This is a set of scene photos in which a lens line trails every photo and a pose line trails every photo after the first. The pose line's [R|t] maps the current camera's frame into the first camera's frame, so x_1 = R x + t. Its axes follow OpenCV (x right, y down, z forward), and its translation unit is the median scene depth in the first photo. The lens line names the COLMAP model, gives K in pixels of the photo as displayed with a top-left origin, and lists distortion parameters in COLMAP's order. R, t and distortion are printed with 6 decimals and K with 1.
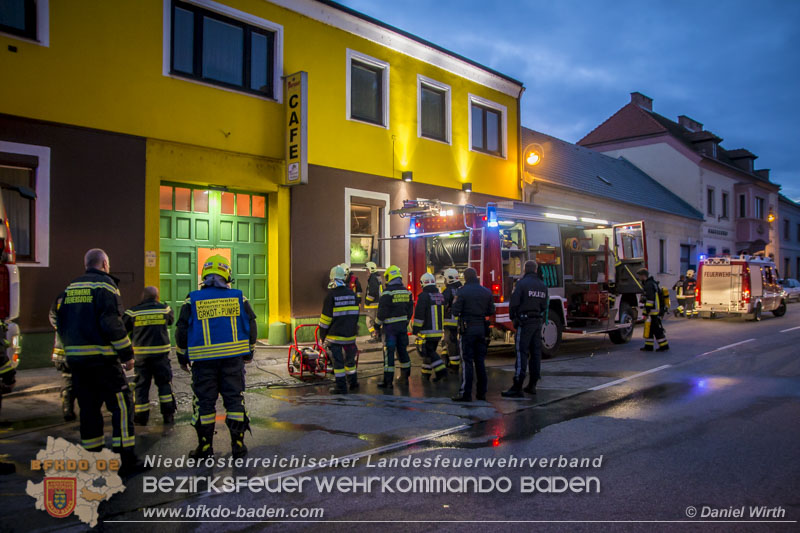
lens RADIAL K [[598.1, 0, 400.0], [0, 598.1, 266.5], [0, 0, 1]] dist [-0.158637, 0.117827]
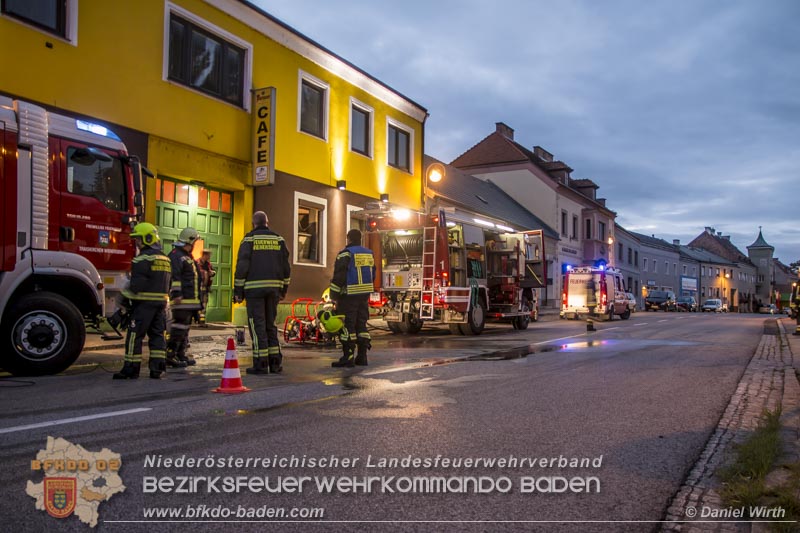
lens RADIAL K [[598.1, 0, 400.0], [0, 598.1, 266.5], [0, 0, 1]] dist [-0.158637, 0.117827]
pose [[0.969392, 0.026659, 0.244066, -0.167597], [-0.019822, 0.999340, -0.030425, 0.041008], [-0.244716, 0.024656, 0.969281, -0.140027]]
